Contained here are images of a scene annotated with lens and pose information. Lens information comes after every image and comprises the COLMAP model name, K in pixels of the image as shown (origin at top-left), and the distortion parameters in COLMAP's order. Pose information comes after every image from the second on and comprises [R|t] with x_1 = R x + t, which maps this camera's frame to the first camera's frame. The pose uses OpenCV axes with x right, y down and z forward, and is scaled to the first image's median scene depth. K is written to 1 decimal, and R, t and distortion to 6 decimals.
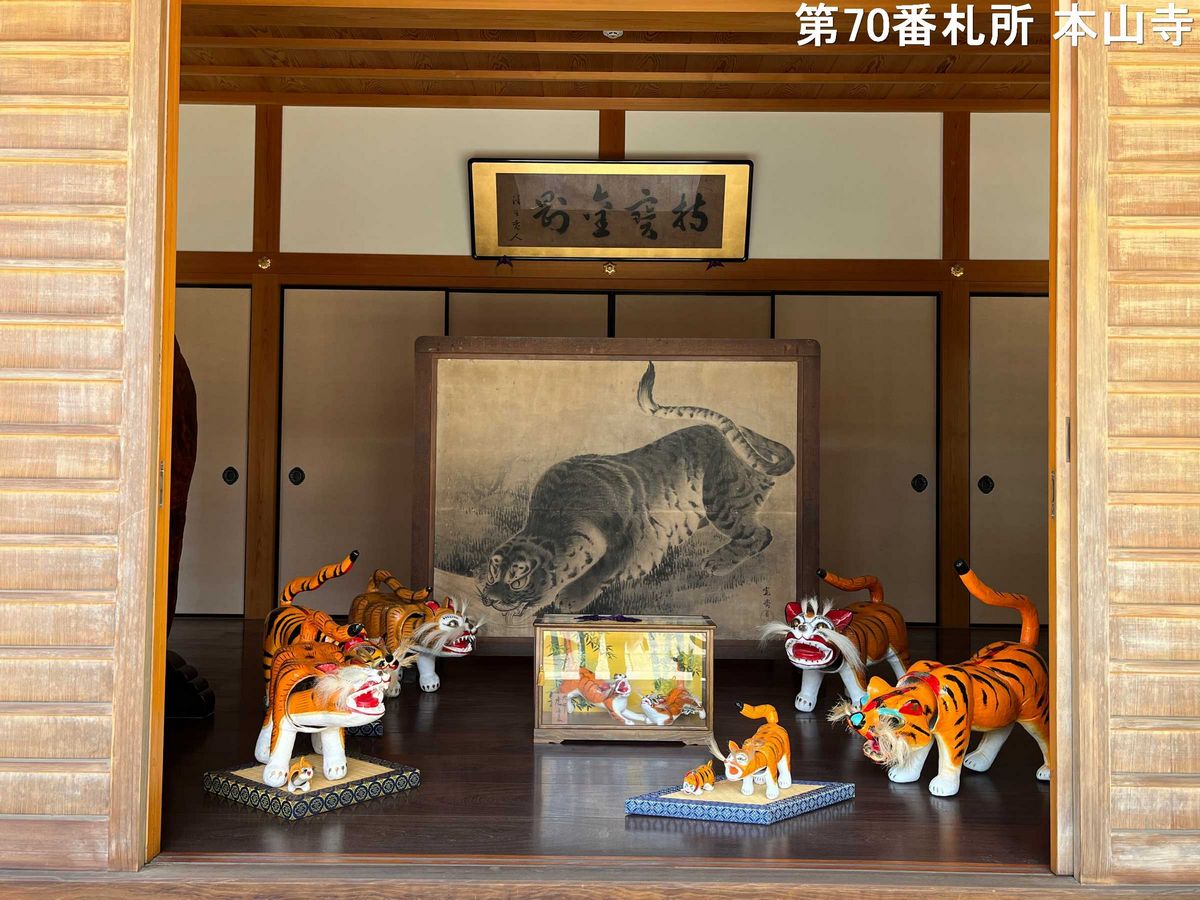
lens RADIAL K [[1039.7, 0, 600.0], [0, 1039.7, 450.0], [0, 0, 1]] dist [0.090223, -0.170497]
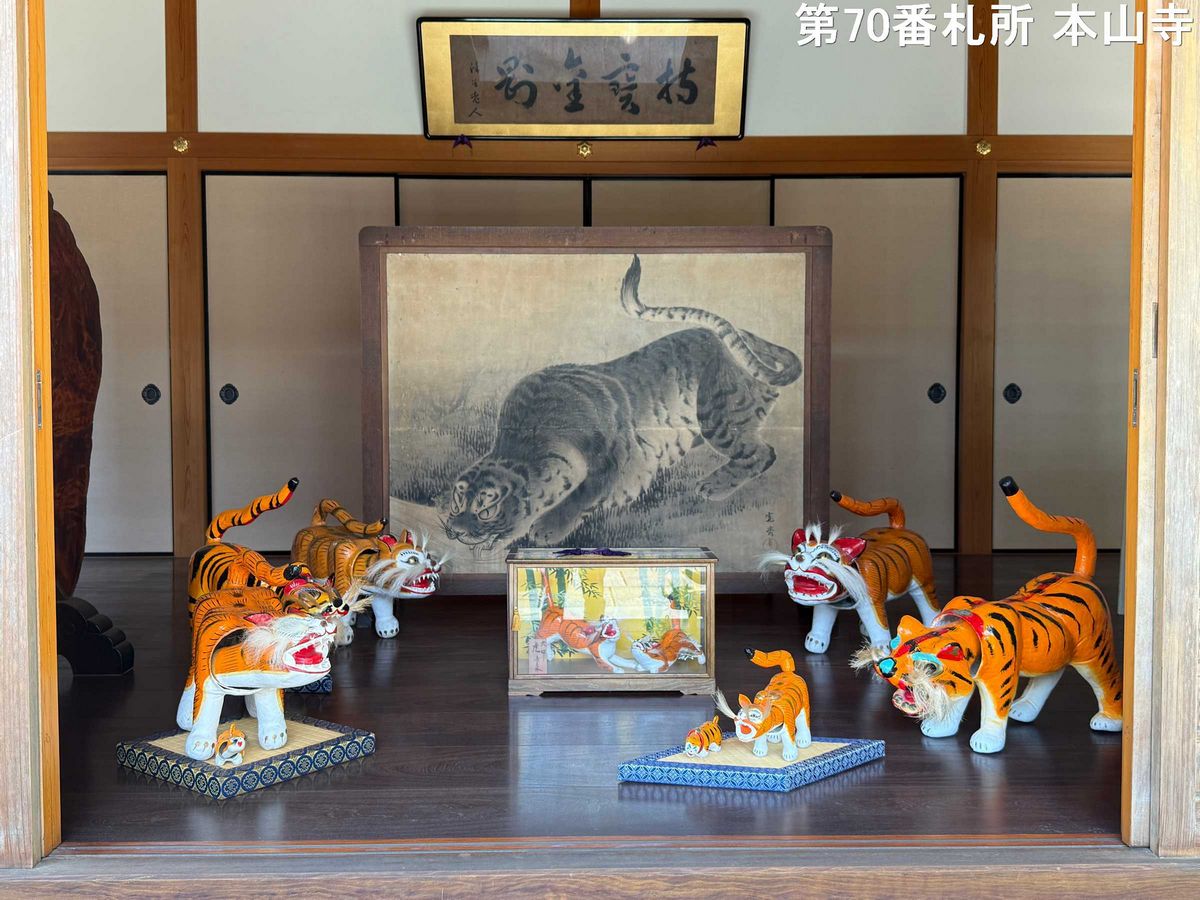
lens RADIAL K [[1129.0, 0, 597.9], [0, 1129.0, 453.2], [0, 0, 1]] dist [0.175867, -0.375394]
pose [[0.999682, -0.014080, 0.020907, -0.005867], [0.012414, 0.996894, 0.077769, 0.006878], [-0.021937, -0.077485, 0.996752, 0.071706]]
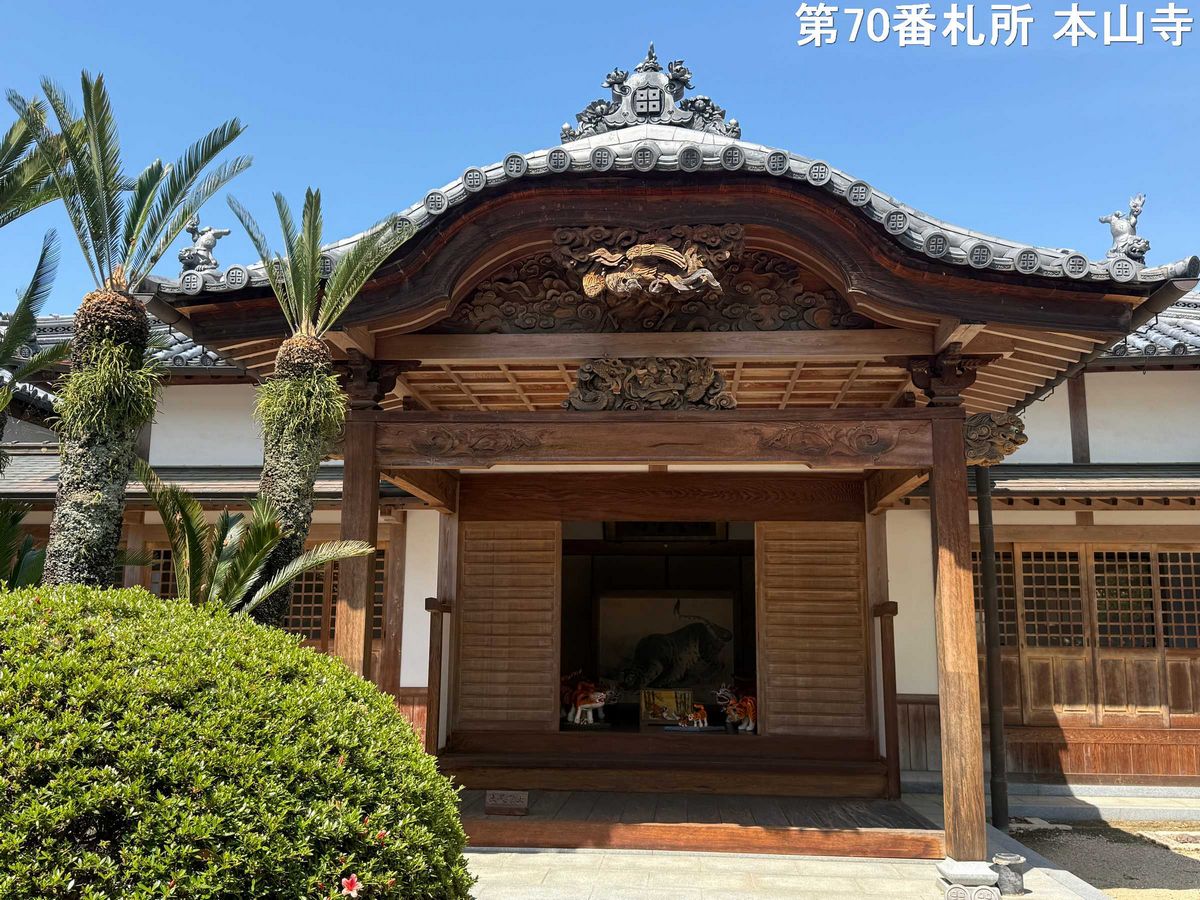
lens RADIAL K [[1129.0, 0, 597.9], [0, 1129.0, 453.2], [0, 0, 1]] dist [0.175867, -0.375394]
pose [[0.997392, -0.015576, -0.070480, 0.071936], [0.006568, 0.991972, -0.126284, -0.120206], [0.071881, 0.125491, 0.989487, -2.646430]]
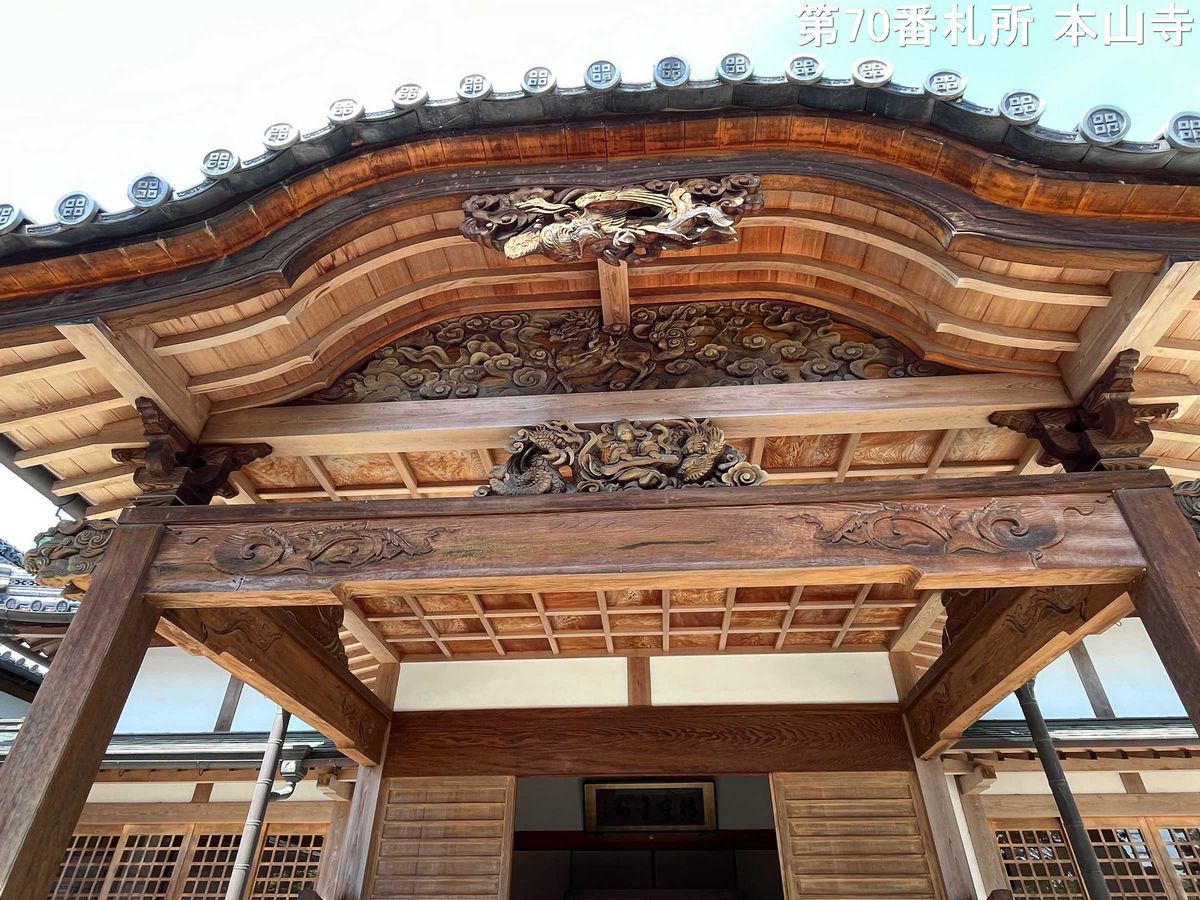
lens RADIAL K [[686.8, 0, 597.6], [0, 686.8, 450.5], [0, 0, 1]] dist [-0.002853, -0.000553]
pose [[0.997138, -0.050622, -0.056150, 0.034978], [0.009918, 0.823898, -0.566651, -0.069050], [0.074947, 0.564473, 0.822042, -1.009869]]
